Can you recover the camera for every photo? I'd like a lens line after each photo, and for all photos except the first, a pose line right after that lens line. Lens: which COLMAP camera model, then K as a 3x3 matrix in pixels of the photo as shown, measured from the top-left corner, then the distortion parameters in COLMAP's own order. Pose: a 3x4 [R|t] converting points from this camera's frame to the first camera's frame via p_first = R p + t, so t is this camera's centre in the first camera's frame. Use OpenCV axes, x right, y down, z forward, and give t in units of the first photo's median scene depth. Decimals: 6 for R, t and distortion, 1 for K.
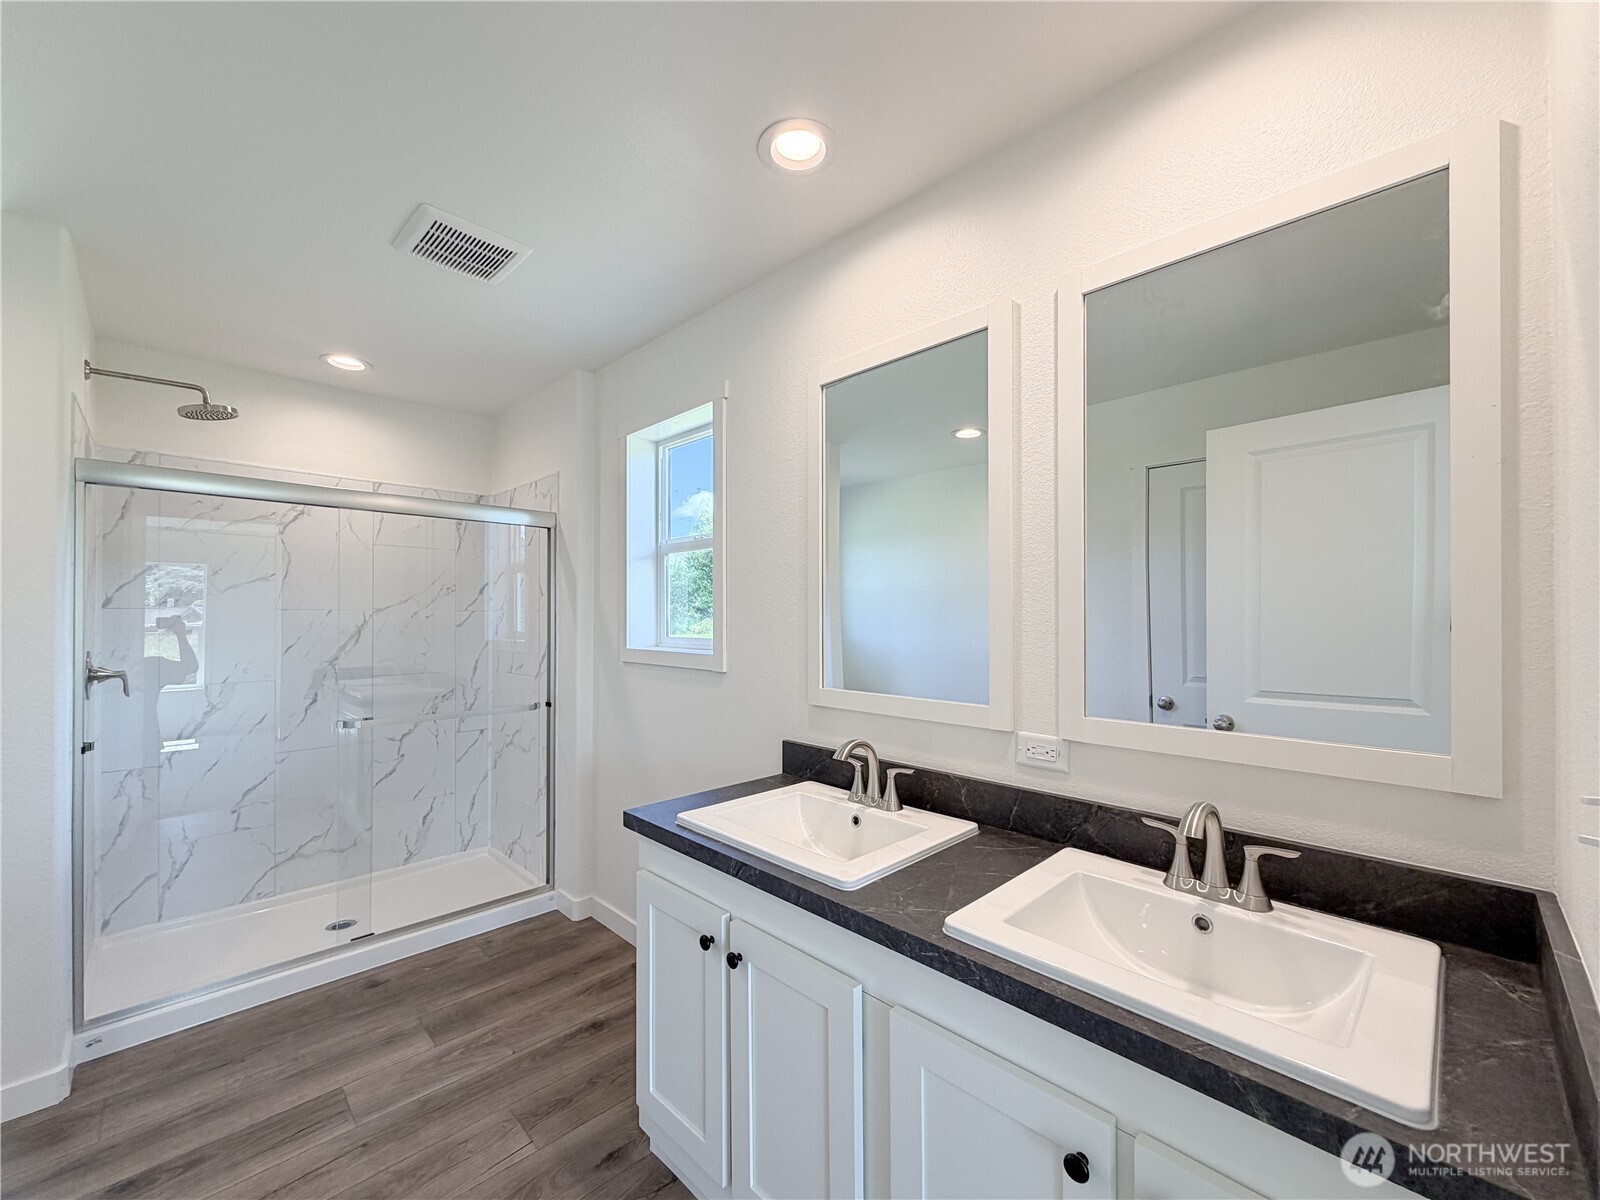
lens RADIAL K [[634.8, 0, 785.9], [0, 634.8, 604.8], [0, 0, 1]] dist [-0.001104, -0.000020]
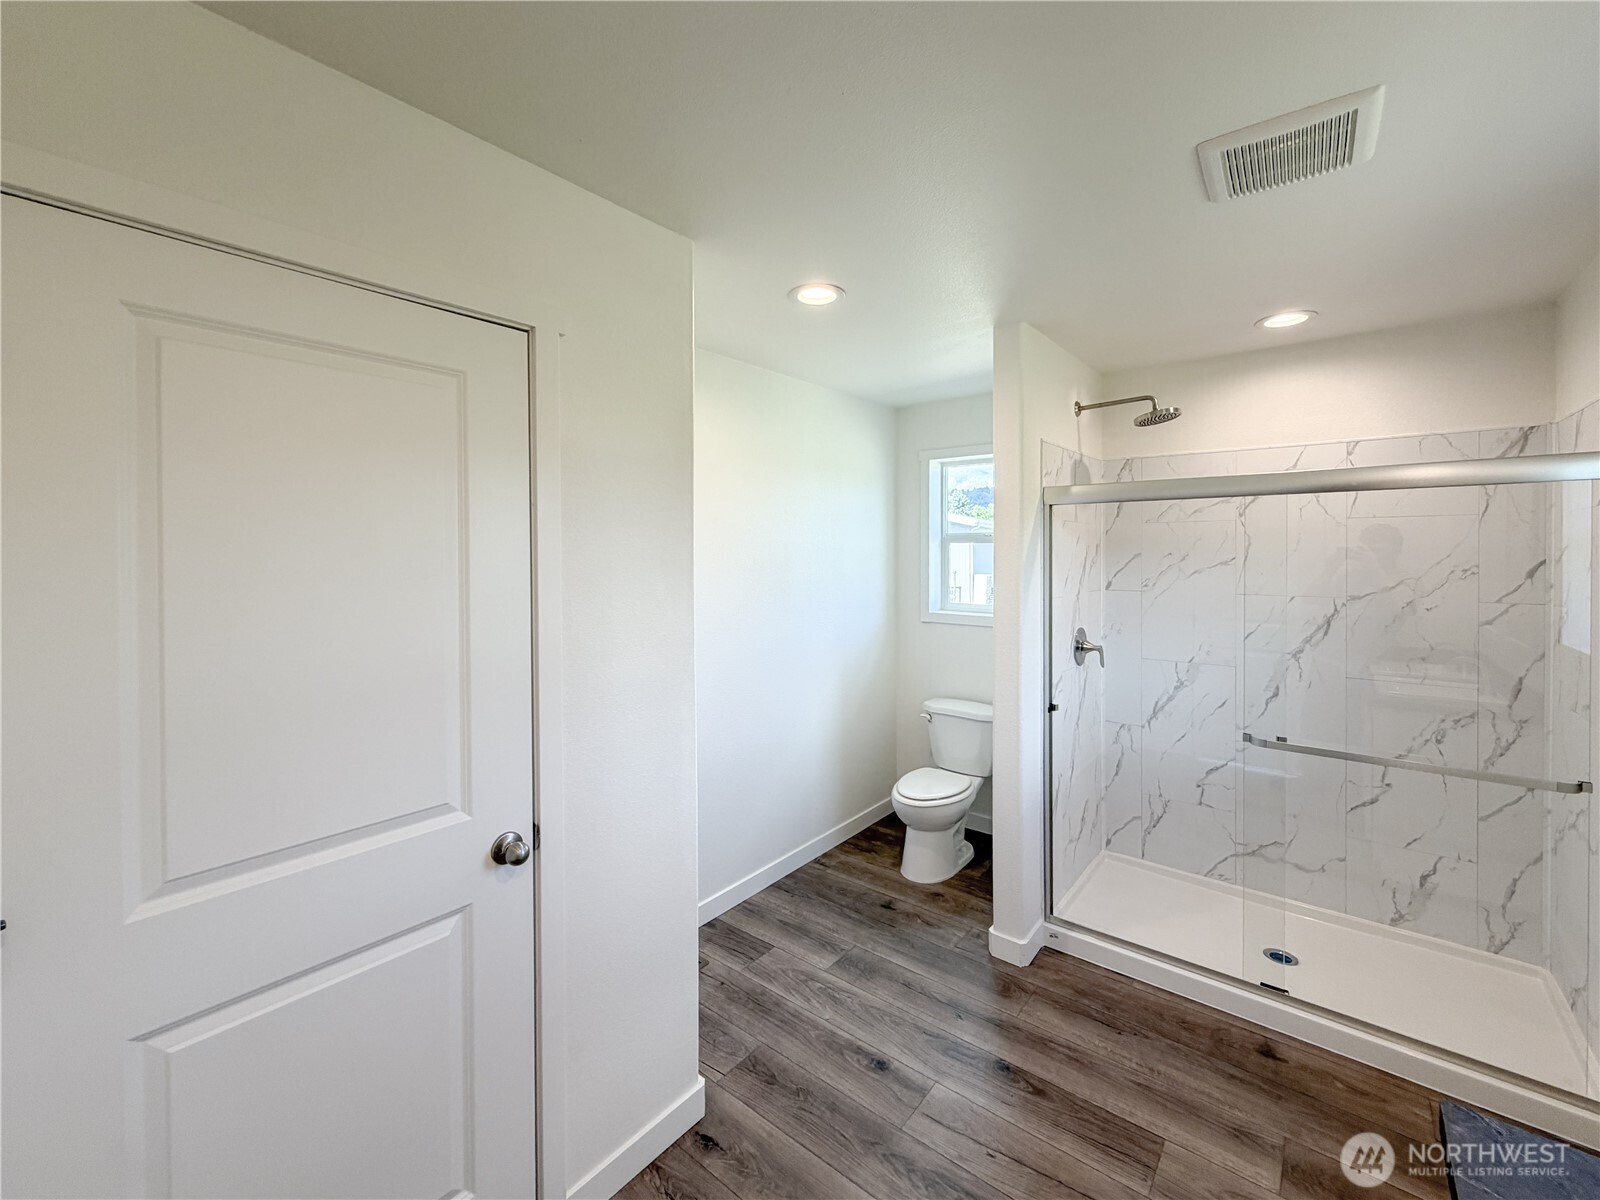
lens RADIAL K [[646.5, 0, 801.4], [0, 646.5, 562.9], [0, 0, 1]] dist [0.000976, 0.000546]
pose [[0.141102, 0.005412, -0.989980, 0.117307], [0.013305, 0.999884, 0.007363, -0.073740], [0.989906, -0.014211, 0.141014, 0.248831]]
